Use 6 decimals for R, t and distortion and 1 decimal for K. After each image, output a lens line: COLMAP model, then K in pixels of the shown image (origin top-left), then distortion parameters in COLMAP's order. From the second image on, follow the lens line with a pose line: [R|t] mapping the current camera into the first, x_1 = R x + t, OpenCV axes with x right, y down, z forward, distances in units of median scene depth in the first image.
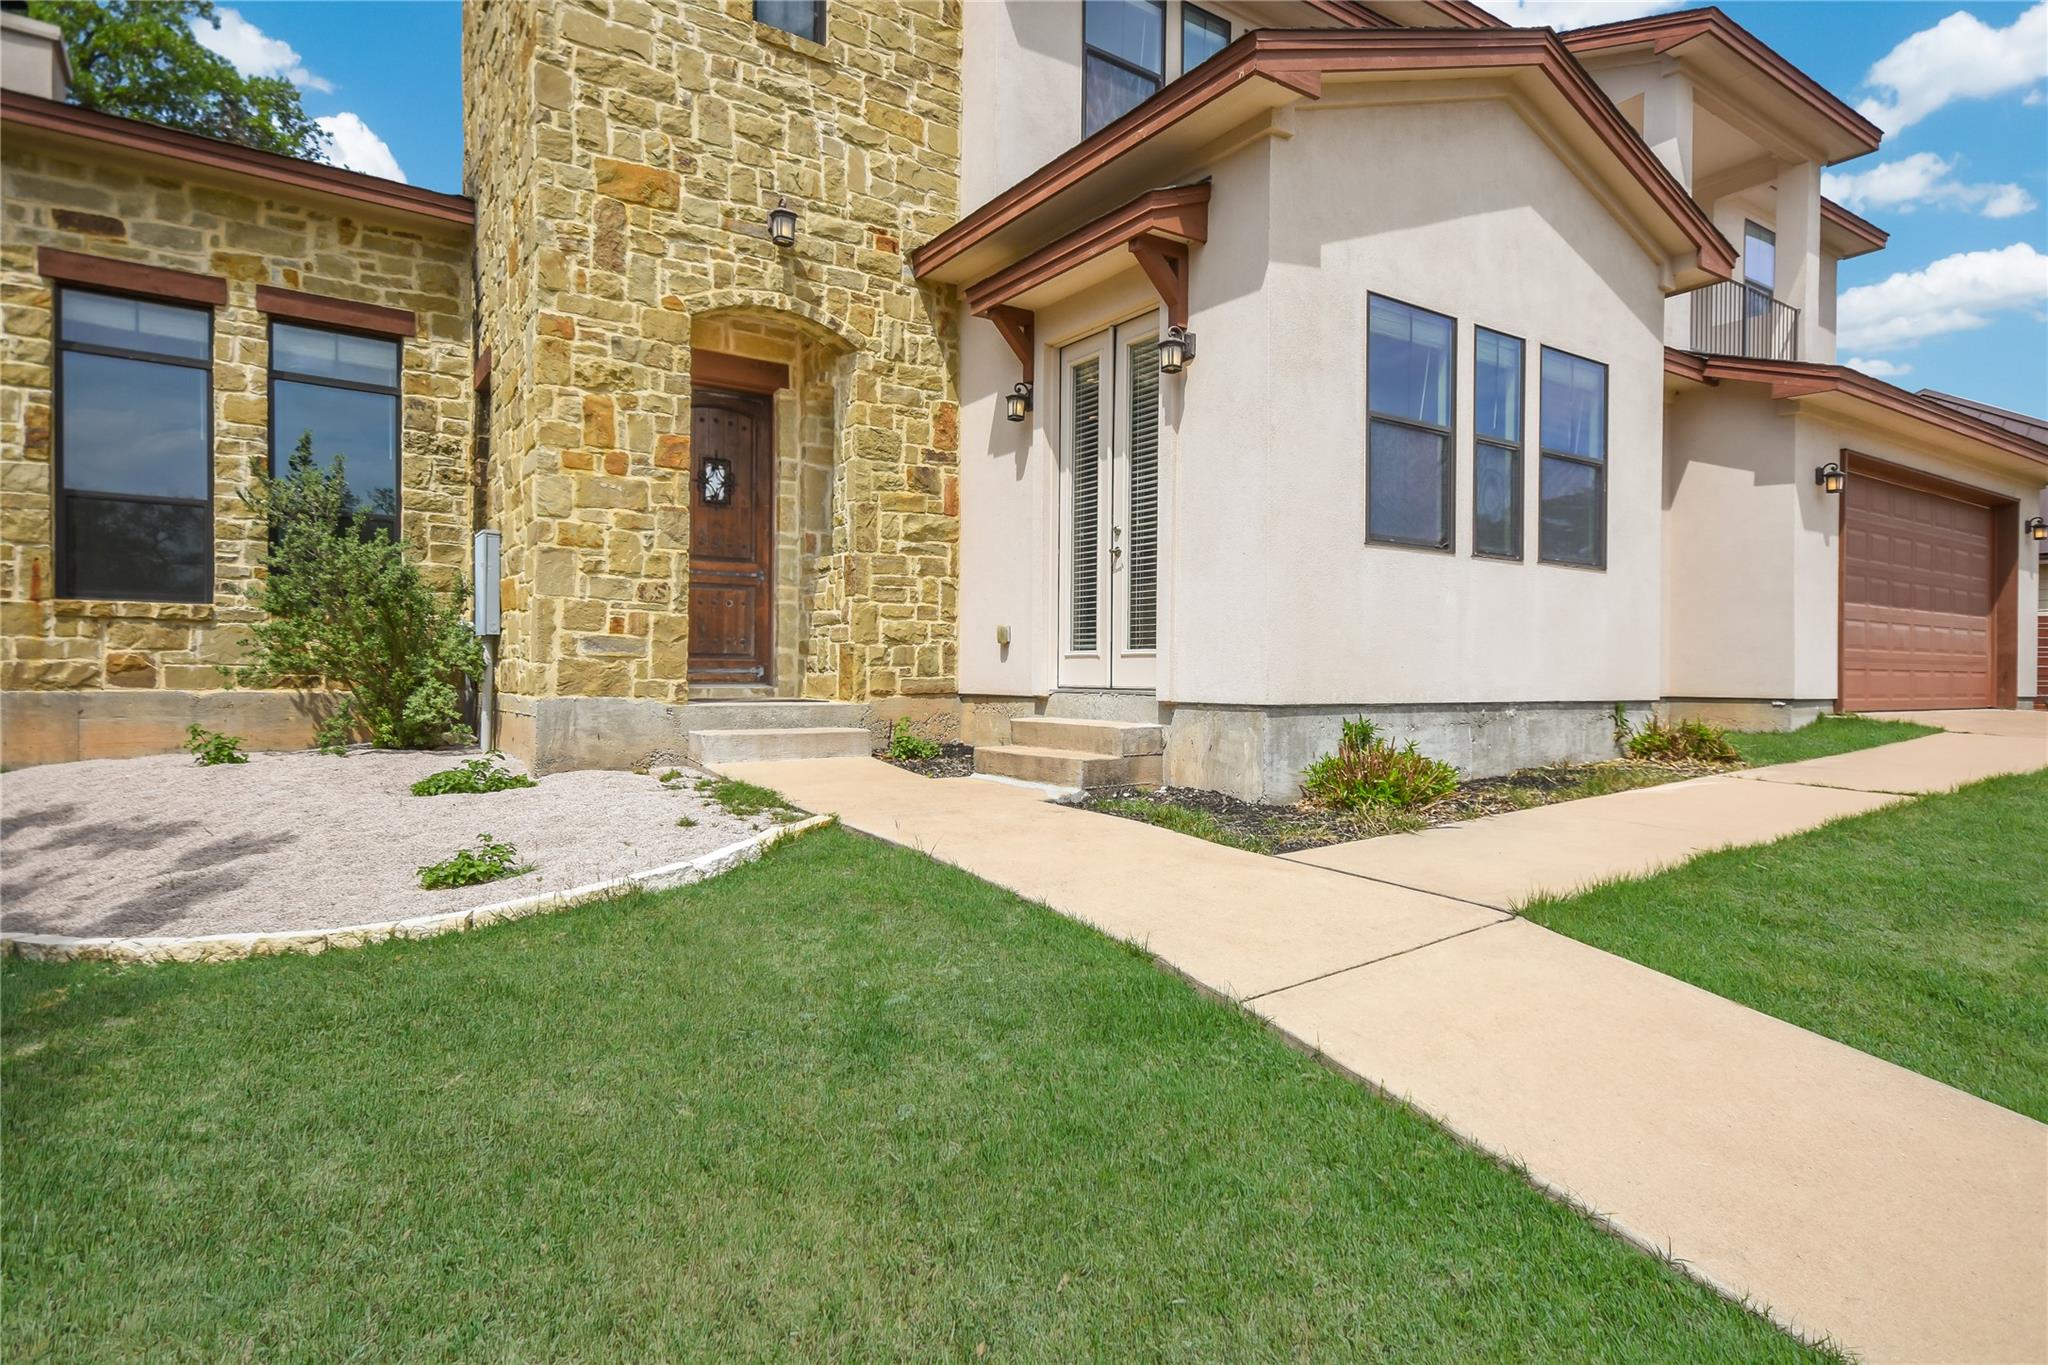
lens RADIAL K [[1087.4, 0, 1024.0], [0, 1087.4, 682.5], [0, 0, 1]] dist [0.021950, -0.002232]
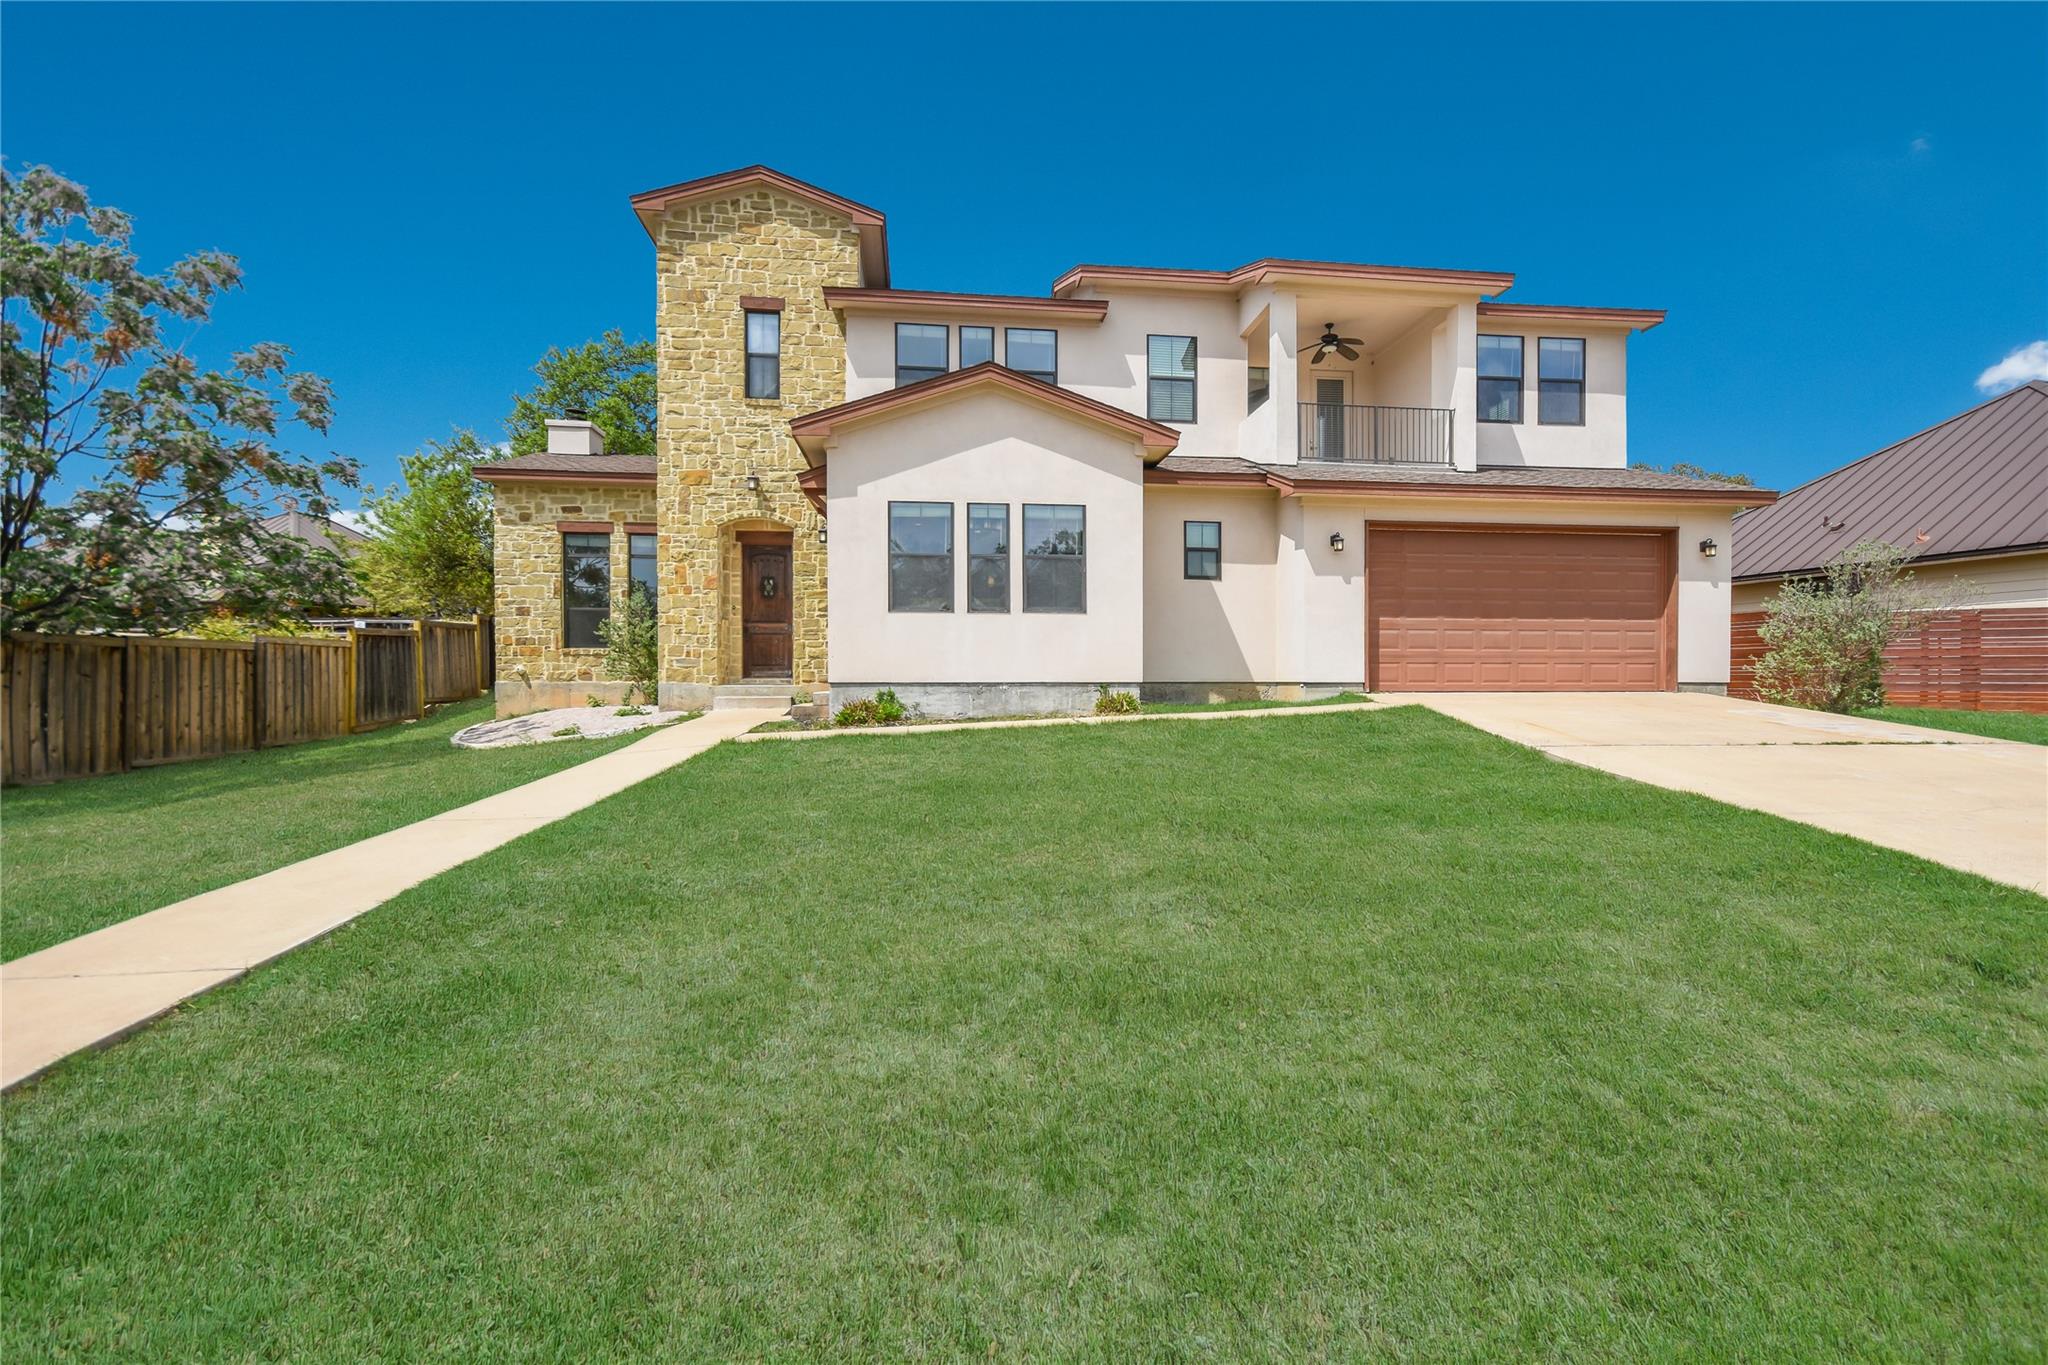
lens RADIAL K [[912.5, 0, 1040.9], [0, 912.5, 686.3], [0, 0, 1]] dist [0.013922, -0.000006]
pose [[0.879930, -0.004675, -0.475080, 1.272955], [0.004647, 0.999988, -0.001233, 0.026948], [0.475080, -0.001123, 0.879942, -0.444574]]
